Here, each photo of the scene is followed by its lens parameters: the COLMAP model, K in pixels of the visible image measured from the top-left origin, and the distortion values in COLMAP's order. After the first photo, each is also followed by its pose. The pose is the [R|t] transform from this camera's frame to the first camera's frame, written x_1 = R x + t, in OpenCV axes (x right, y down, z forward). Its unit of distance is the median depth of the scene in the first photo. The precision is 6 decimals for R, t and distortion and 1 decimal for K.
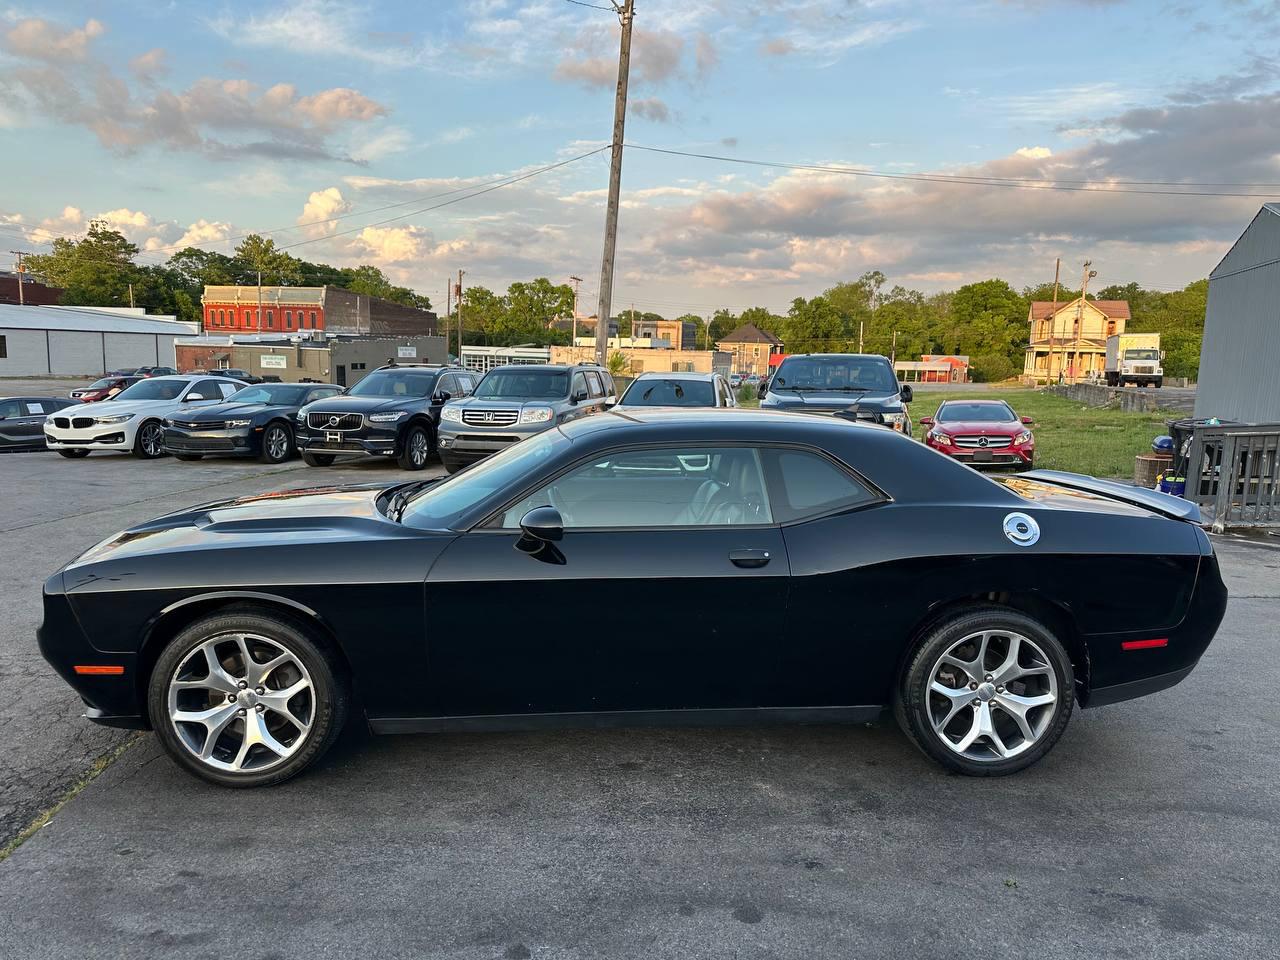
lens RADIAL K [[900.7, 0, 652.0], [0, 900.7, 480.8], [0, 0, 1]] dist [0.000006, -0.003709]
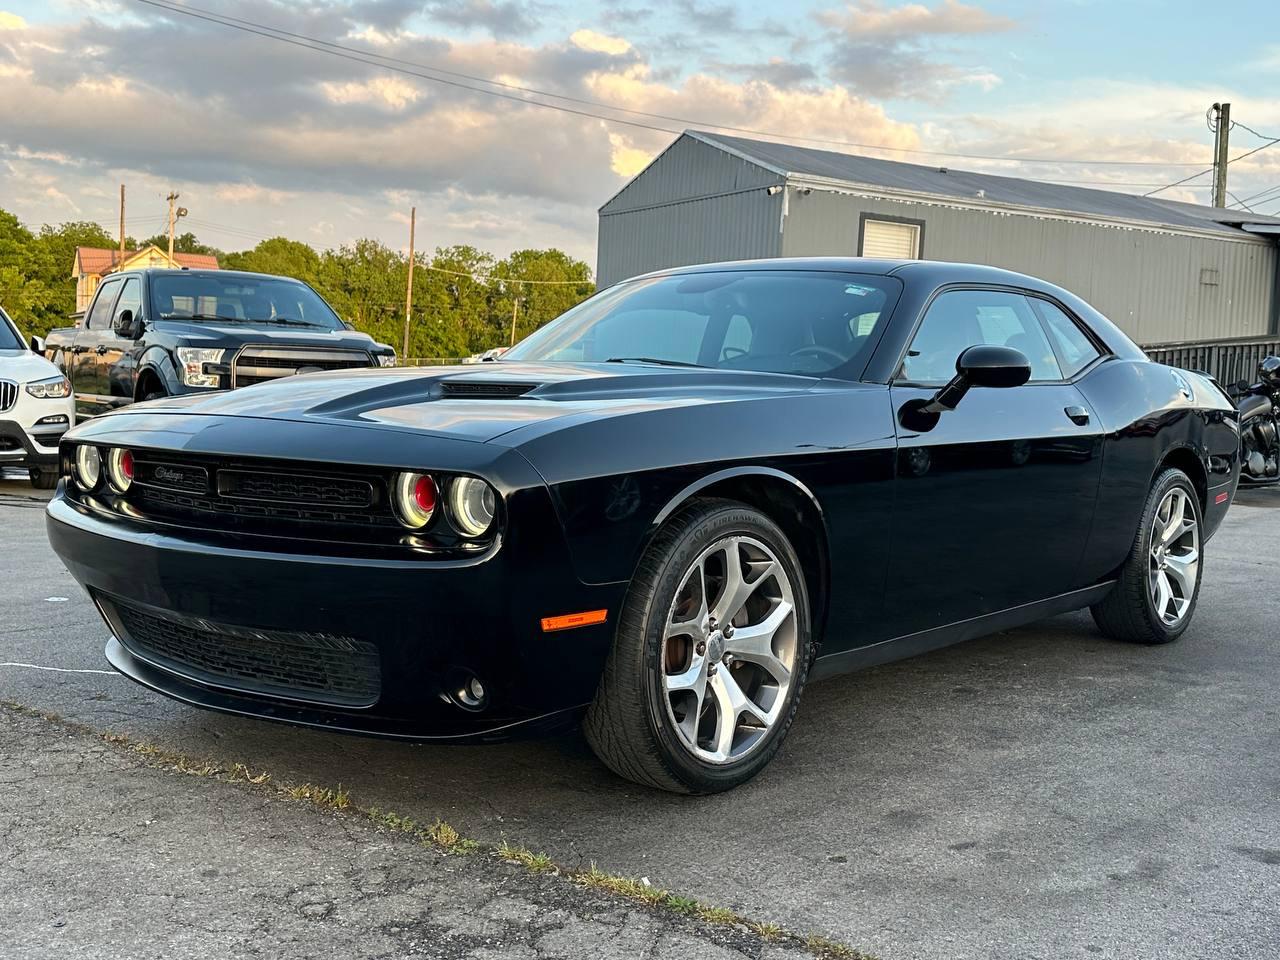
lens RADIAL K [[1373.8, 0, 650.3], [0, 1373.8, 467.6], [0, 0, 1]] dist [0.050381, 0.000000]
pose [[0.706459, -0.043235, 0.706432, -1.157262], [0.070634, 0.997456, -0.009590, 0.124817], [-0.704220, 0.056673, 0.707716, 0.349883]]
